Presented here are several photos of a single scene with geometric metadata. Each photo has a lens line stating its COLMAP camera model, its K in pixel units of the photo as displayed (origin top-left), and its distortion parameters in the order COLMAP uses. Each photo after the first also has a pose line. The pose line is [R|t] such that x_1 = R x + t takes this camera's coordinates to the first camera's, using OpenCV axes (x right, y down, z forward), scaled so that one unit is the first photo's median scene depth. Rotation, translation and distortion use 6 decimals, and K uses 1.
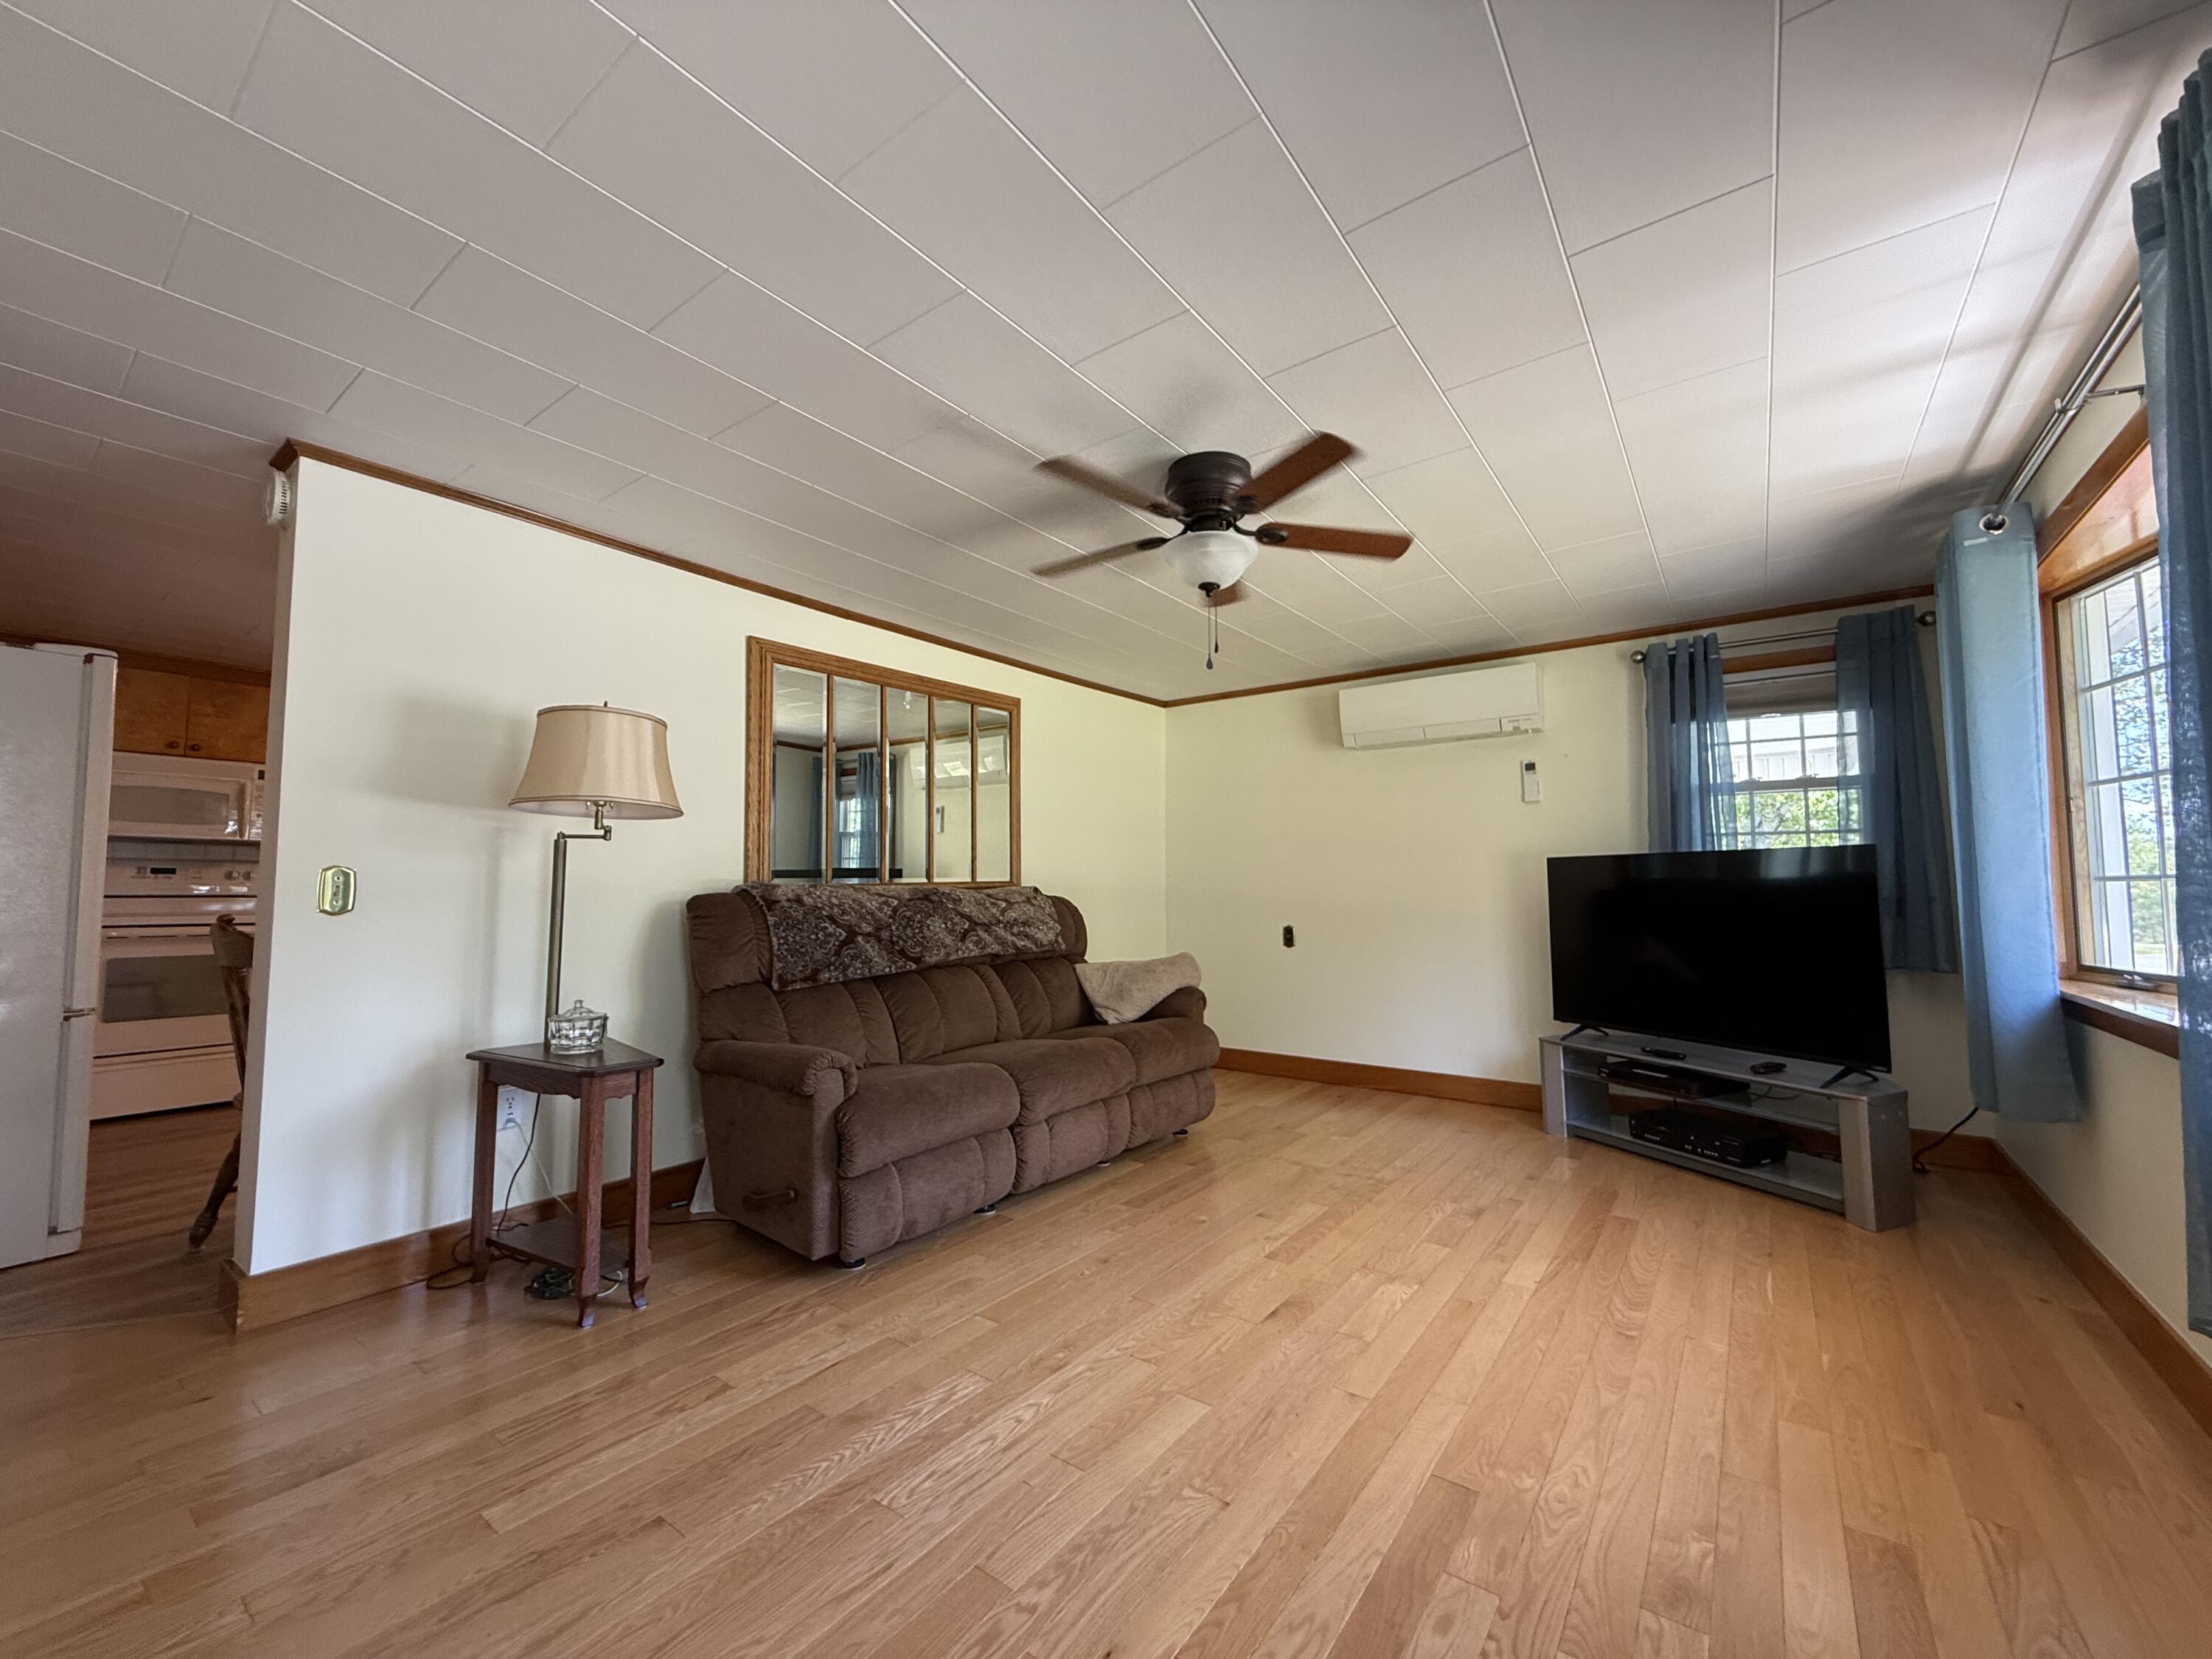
lens RADIAL K [[884.6, 0, 1100.0], [0, 884.6, 834.3], [0, 0, 1]] dist [-0.001767, 0.001234]
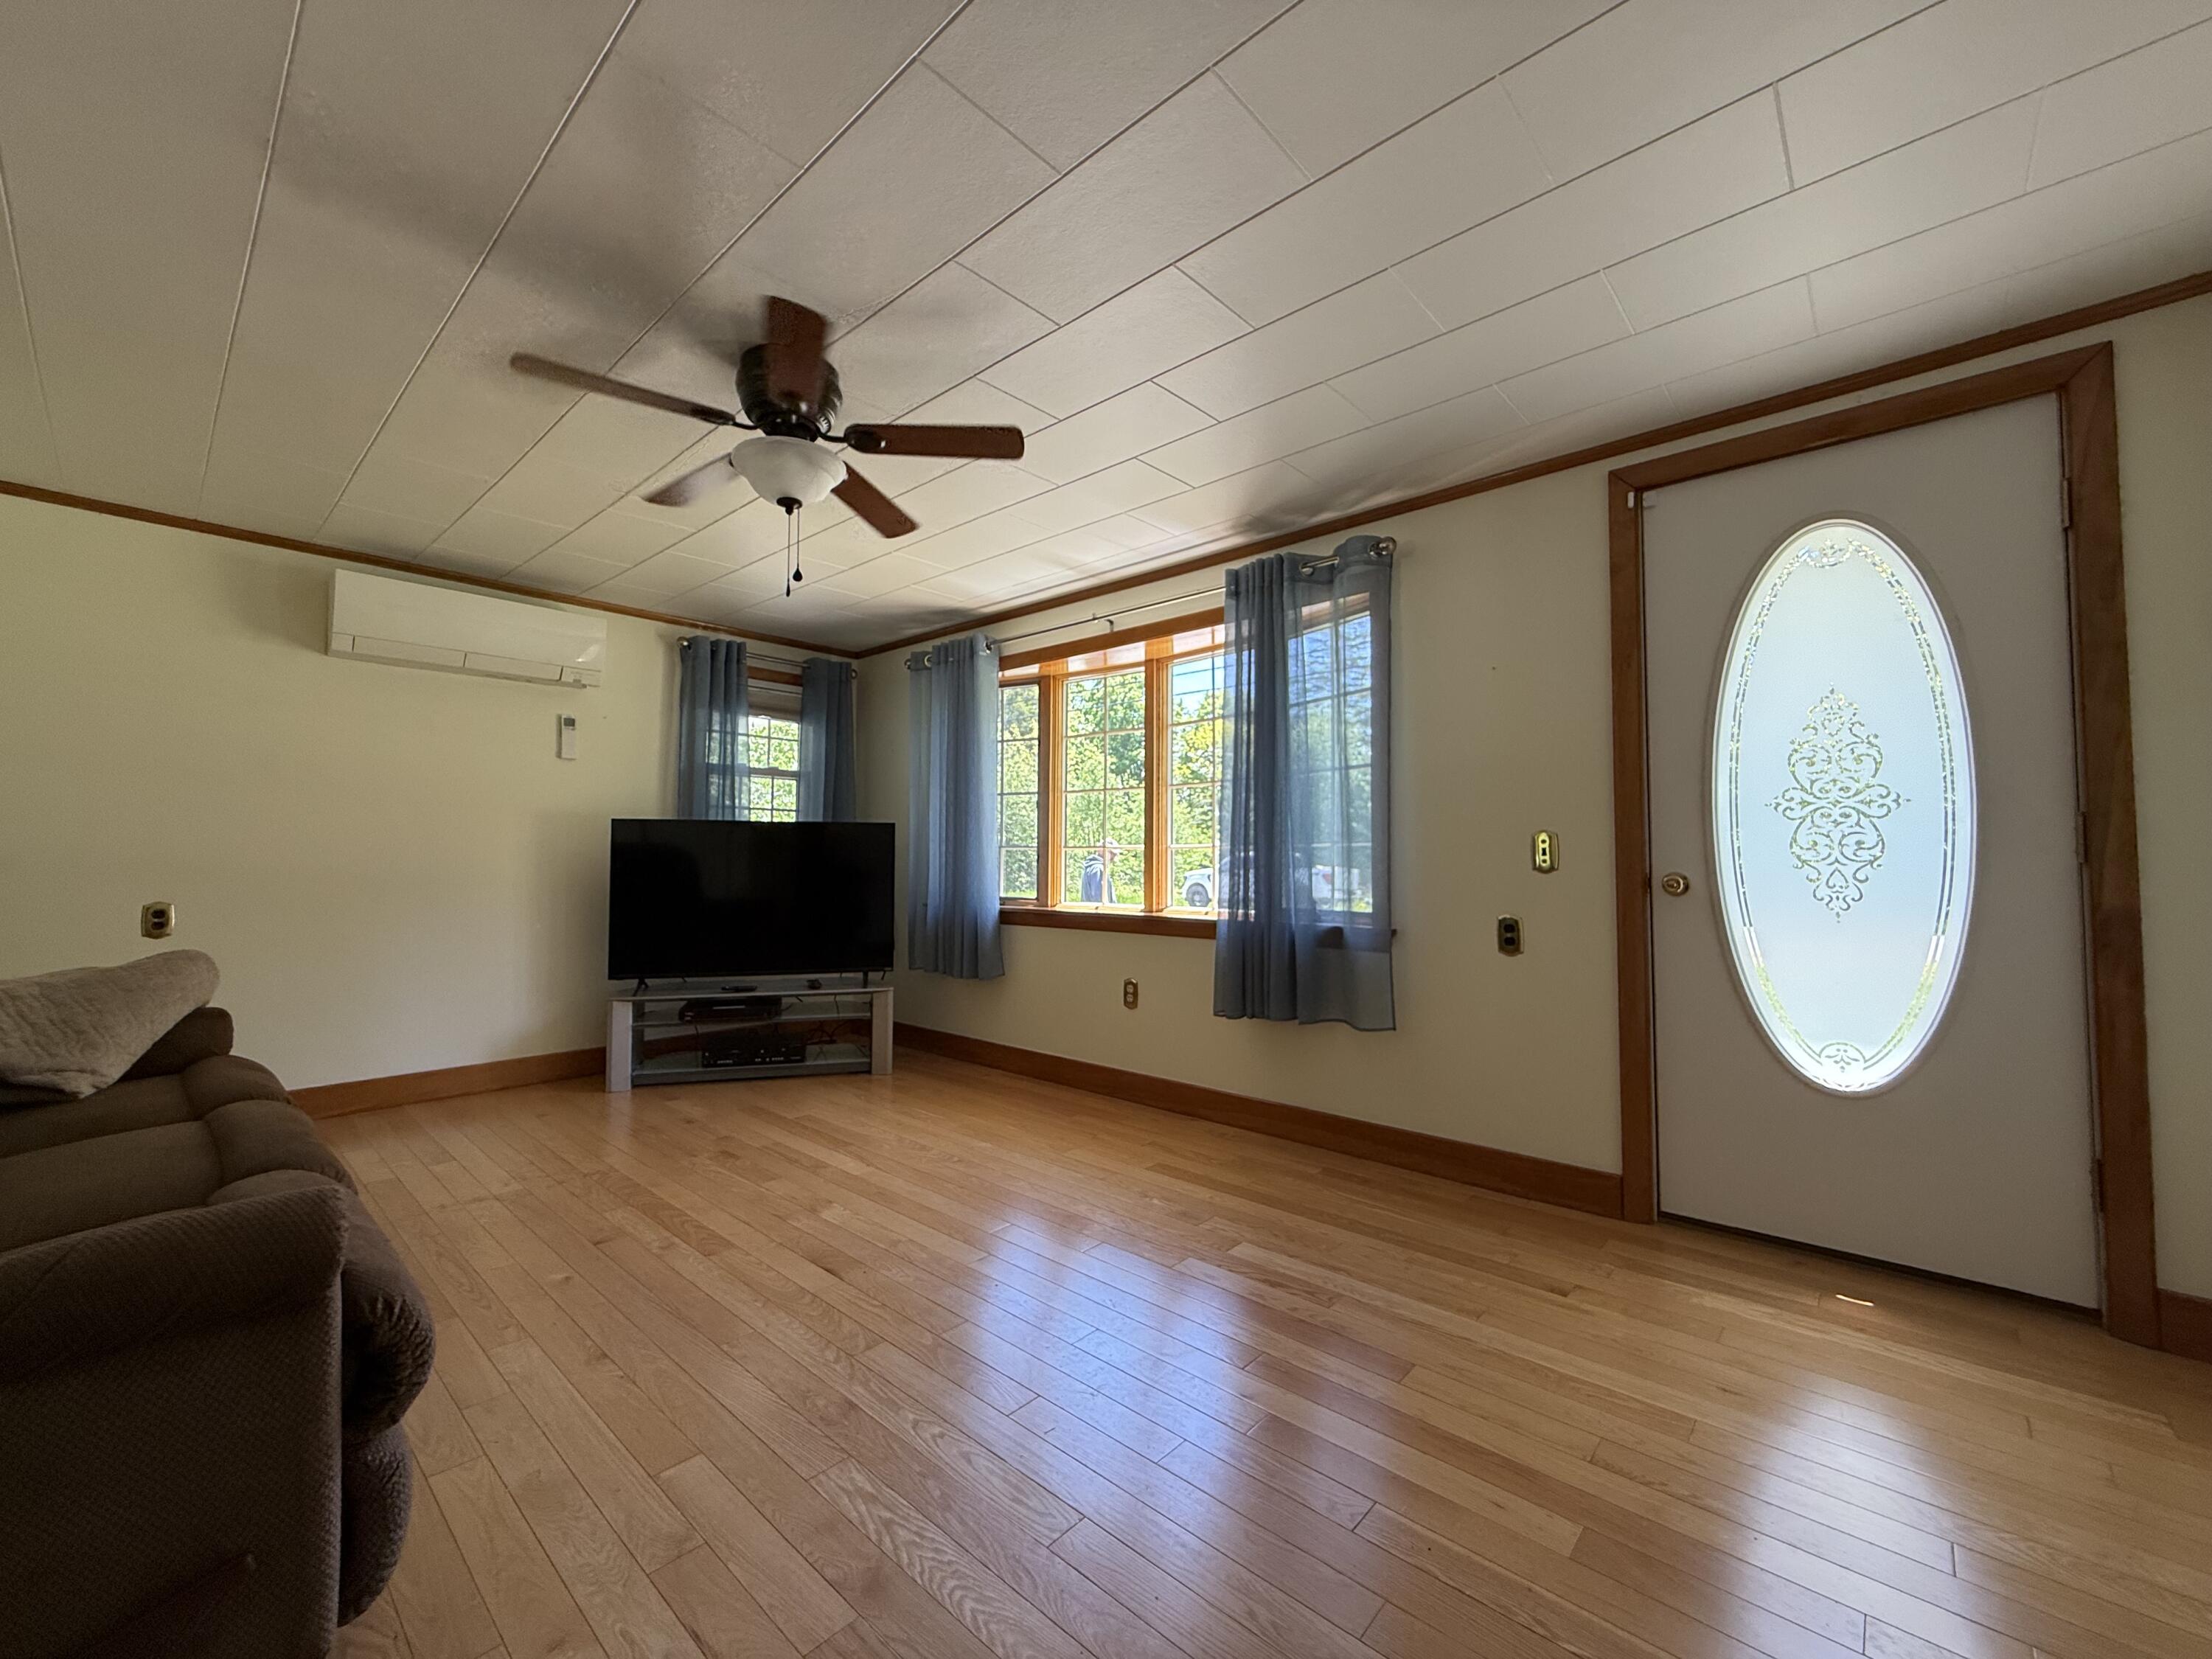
lens RADIAL K [[884.6, 0, 1098.4], [0, 884.6, 829.5], [0, 0, 1]] dist [-0.001767, 0.001234]
pose [[0.102389, 0.035160, 0.994123, -0.516021], [-0.065249, 0.997460, -0.028558, 0.037100], [-0.992602, -0.061942, 0.104423, 0.415318]]
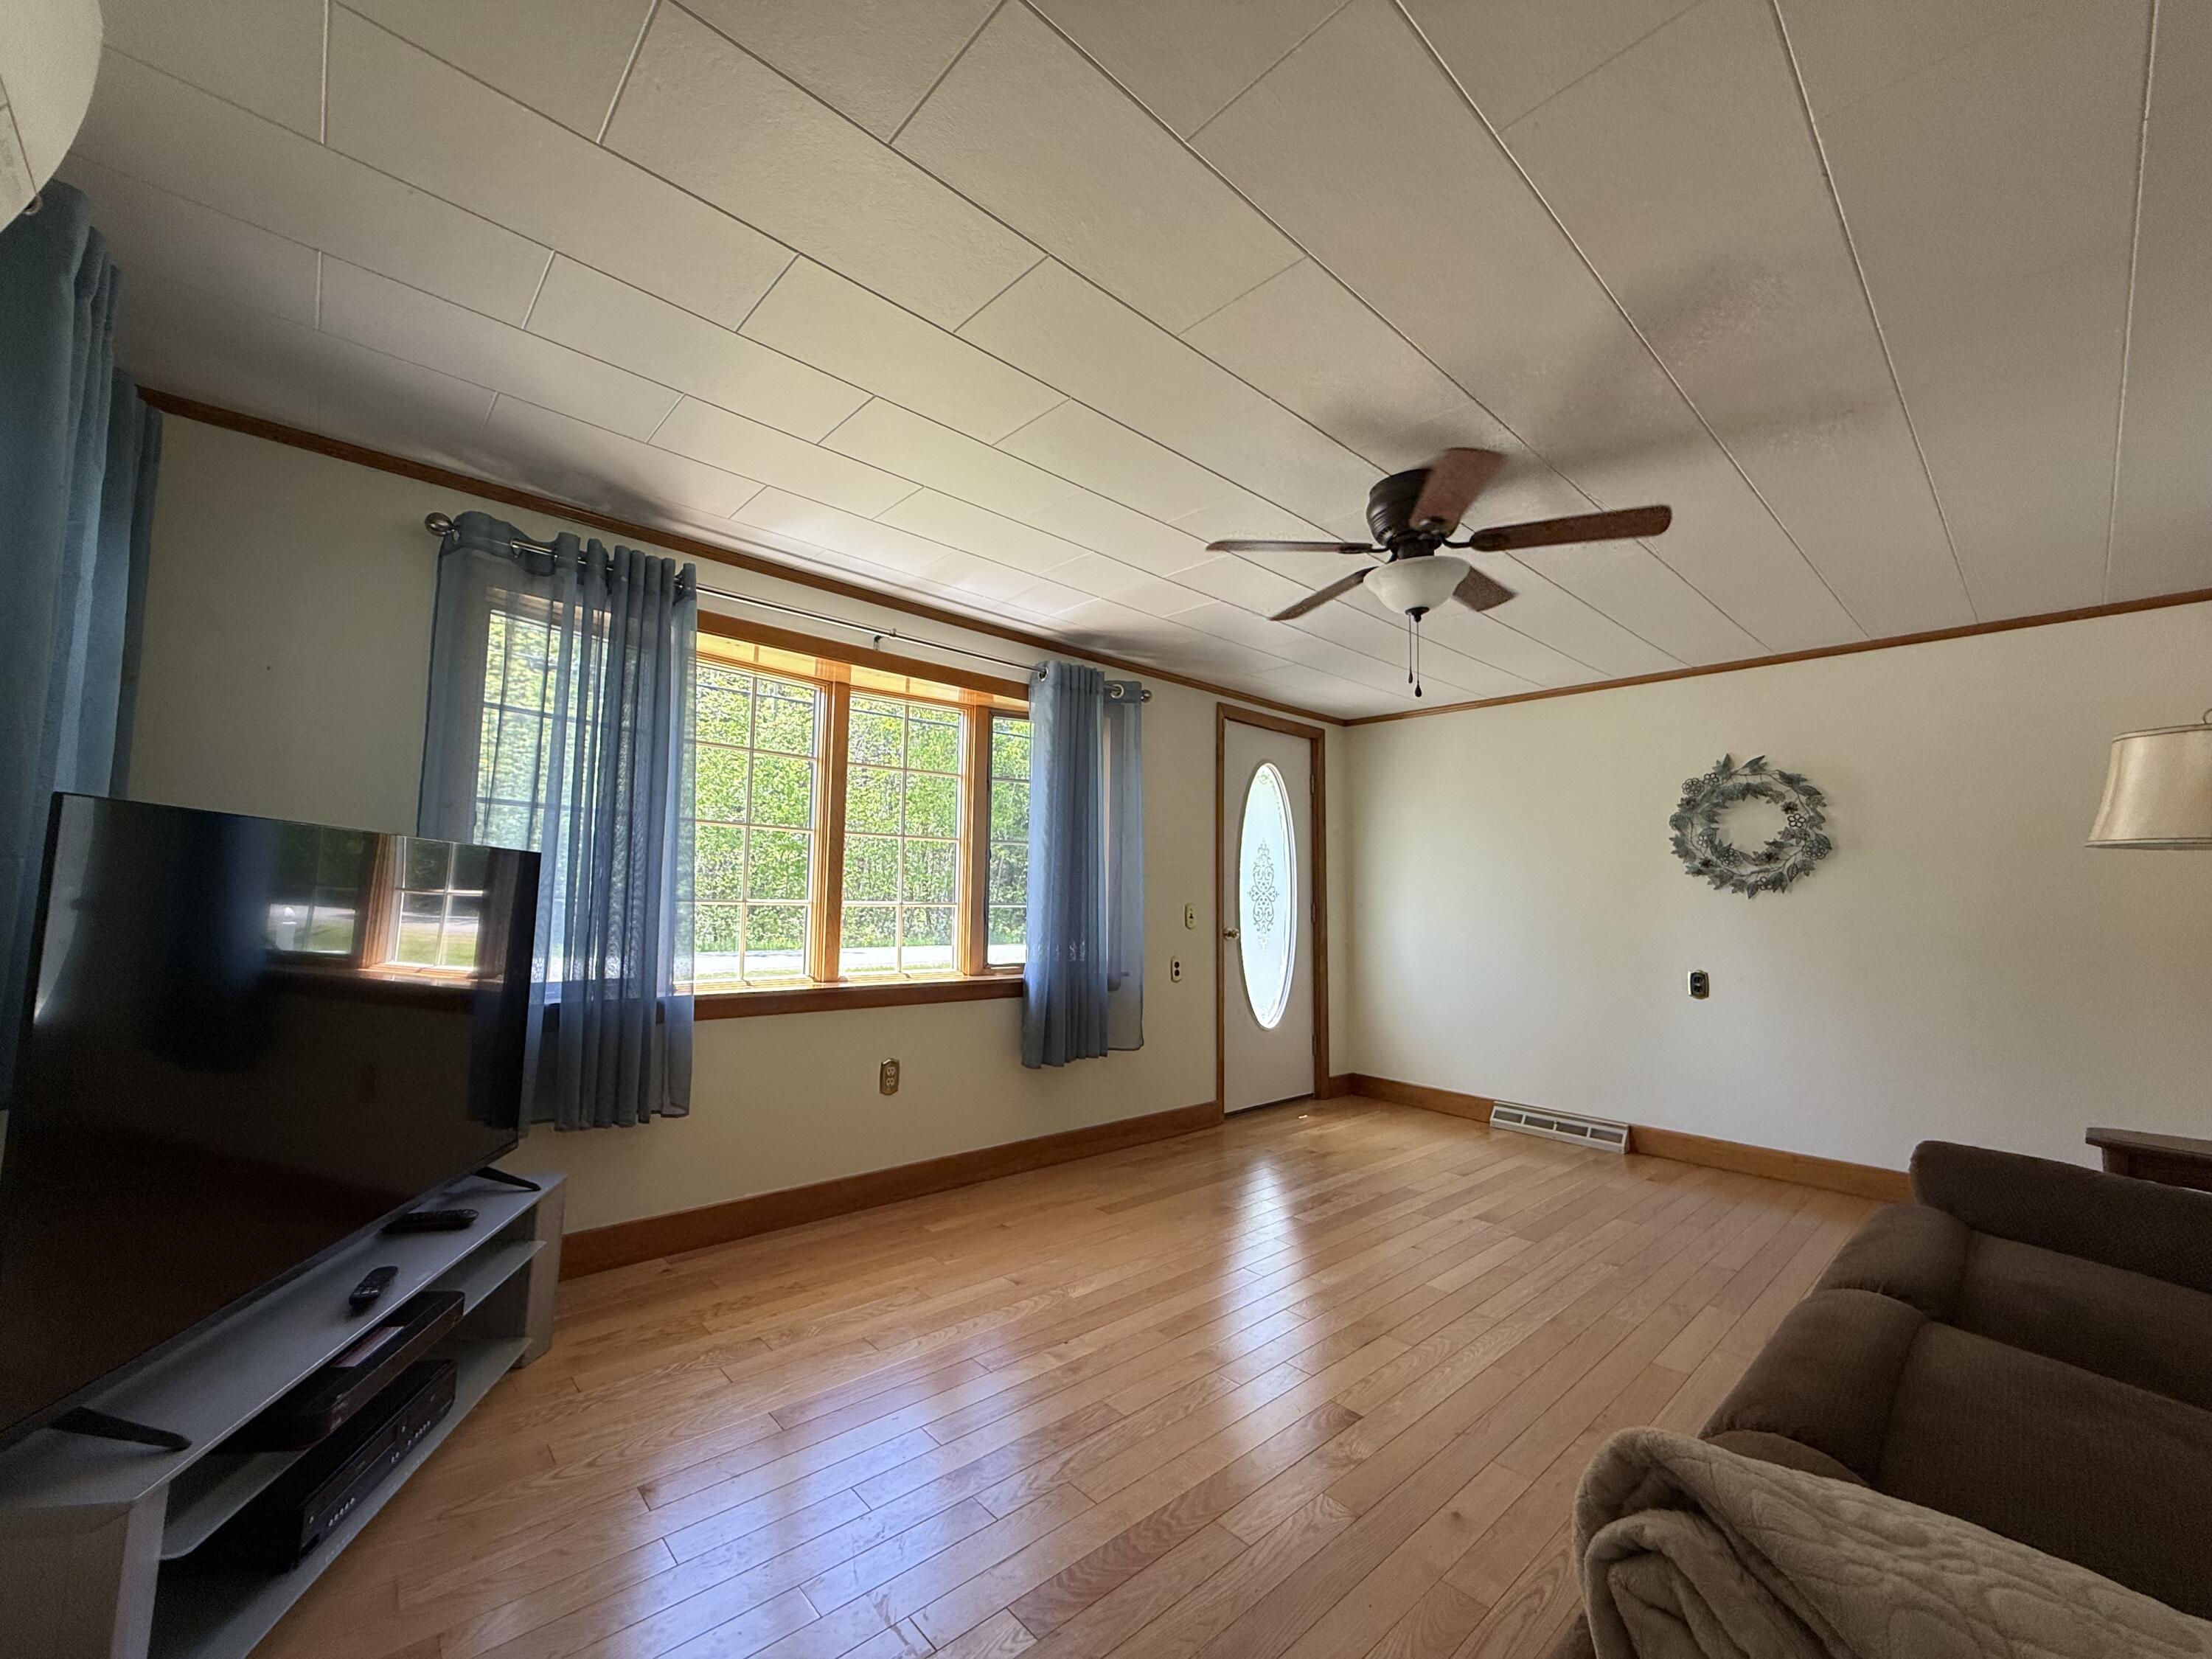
lens RADIAL K [[884.6, 0, 1104.7], [0, 884.6, 823.6], [0, 0, 1]] dist [-0.001767, 0.001234]
pose [[-0.980740, 0.007892, 0.195161, 0.188812], [-0.024235, 0.986545, -0.161683, 0.088353], [-0.193811, -0.163299, -0.967353, 1.406393]]
